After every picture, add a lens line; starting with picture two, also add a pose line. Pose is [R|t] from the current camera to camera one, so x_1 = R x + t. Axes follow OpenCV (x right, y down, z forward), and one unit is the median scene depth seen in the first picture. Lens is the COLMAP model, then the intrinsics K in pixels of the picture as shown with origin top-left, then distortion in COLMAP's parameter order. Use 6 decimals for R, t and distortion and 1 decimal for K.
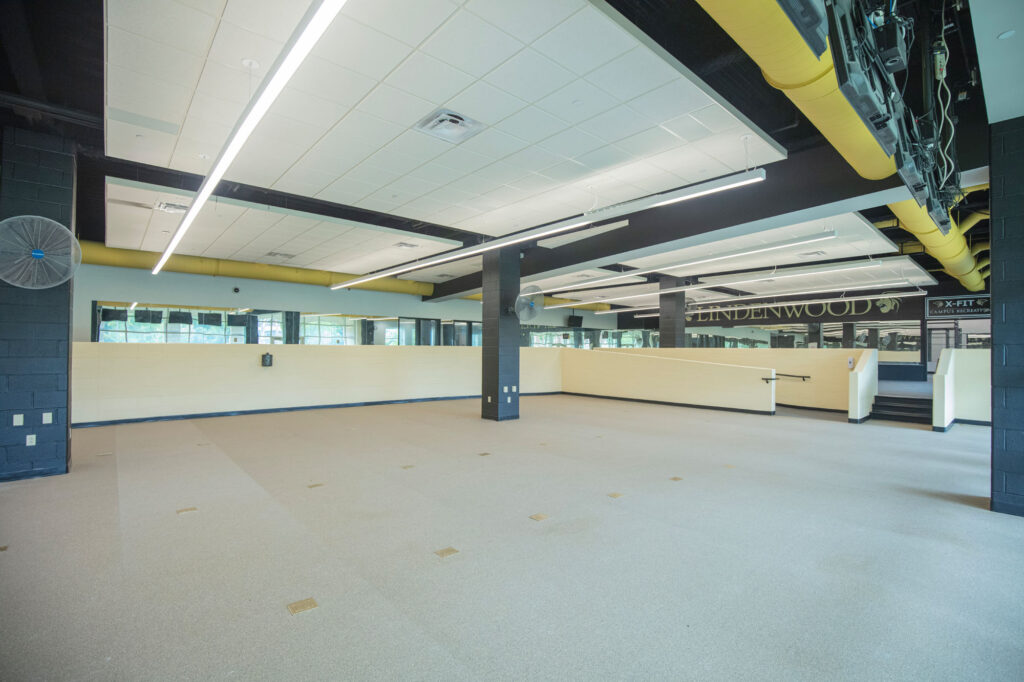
lens RADIAL K [[471.2, 0, 521.2], [0, 471.2, 340.6], [0, 0, 1]] dist [-0.023558, 0.003527]
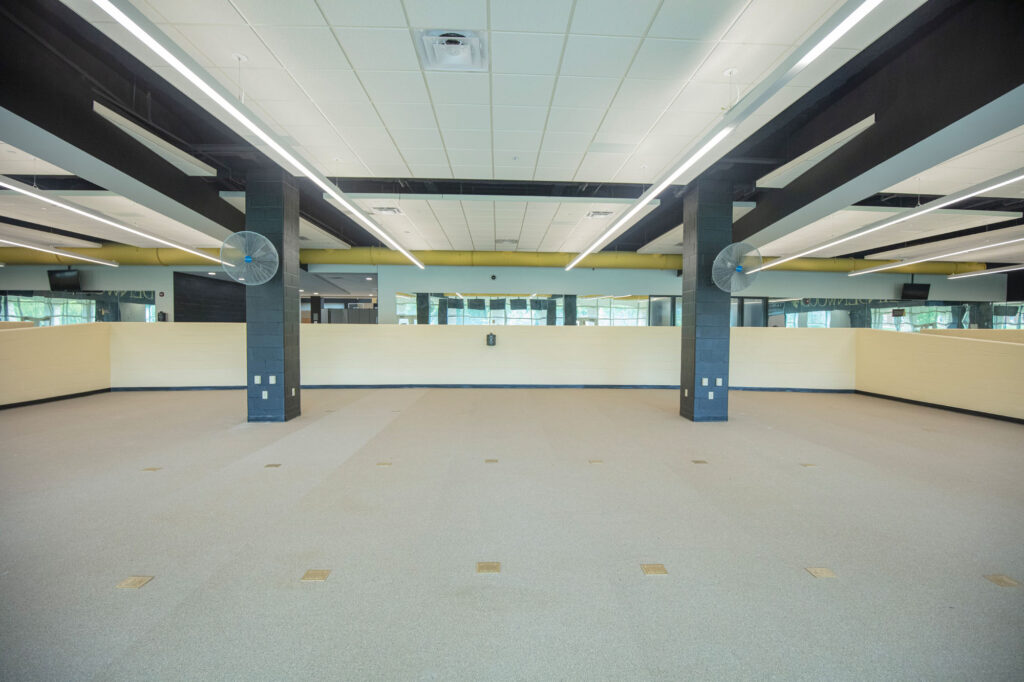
lens RADIAL K [[471.2, 0, 513.9], [0, 471.2, 347.4], [0, 0, 1]] dist [-0.023558, 0.003527]
pose [[0.776889, 0.025386, -0.629125, 0.166932], [0.008936, 0.998642, 0.051331, 0.003137], [0.629574, -0.045500, 0.775607, 0.160588]]
